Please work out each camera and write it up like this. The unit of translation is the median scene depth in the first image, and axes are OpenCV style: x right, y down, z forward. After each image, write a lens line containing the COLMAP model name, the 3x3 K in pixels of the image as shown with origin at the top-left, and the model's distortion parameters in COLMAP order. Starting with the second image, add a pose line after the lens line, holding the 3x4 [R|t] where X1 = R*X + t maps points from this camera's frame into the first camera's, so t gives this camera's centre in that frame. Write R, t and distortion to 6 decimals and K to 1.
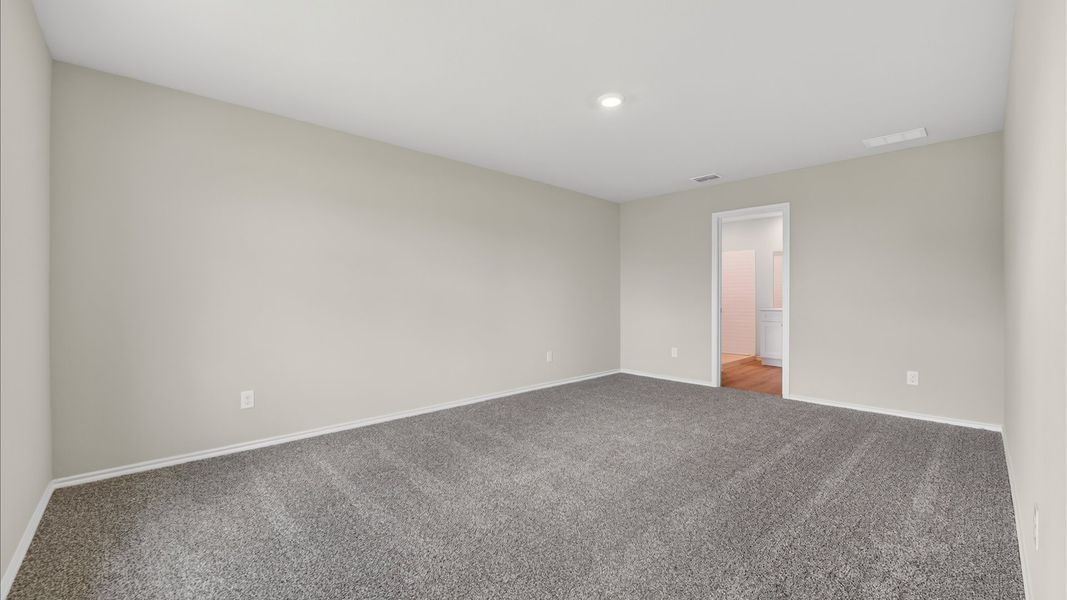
lens RADIAL K [[420.8, 0, 543.4], [0, 420.8, 296.5], [0, 0, 1]] dist [-0.005711, -0.000214]
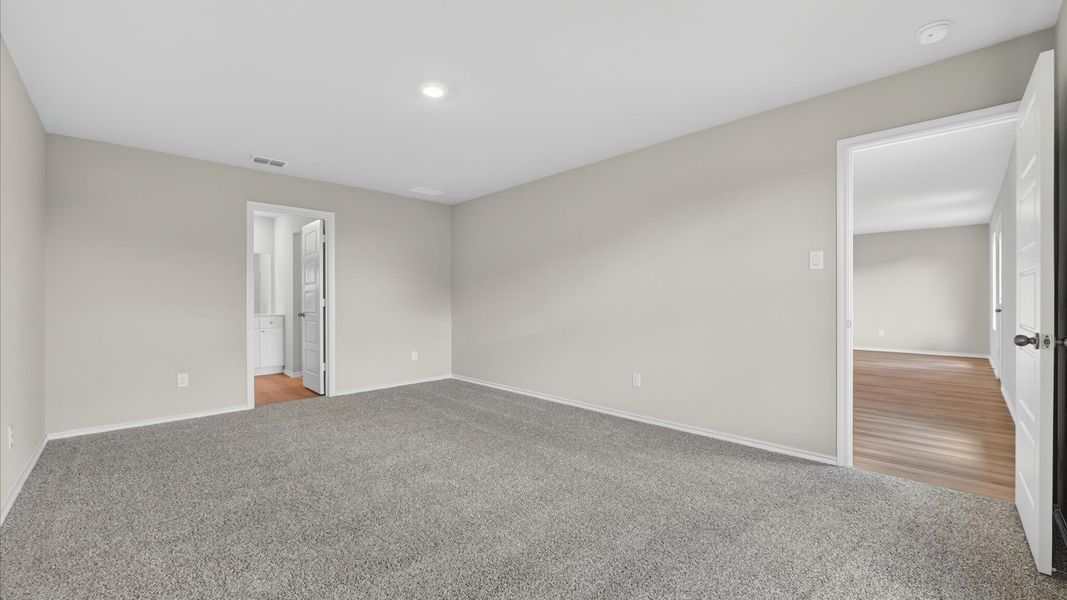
lens RADIAL K [[420.8, 0, 543.4], [0, 420.8, 296.5], [0, 0, 1]] dist [-0.005711, -0.000214]
pose [[-0.020714, 0.002386, 0.999783, -0.467209], [0.004147, 0.999989, -0.002301, -0.004909], [-0.999777, 0.004099, -0.020724, 0.462493]]
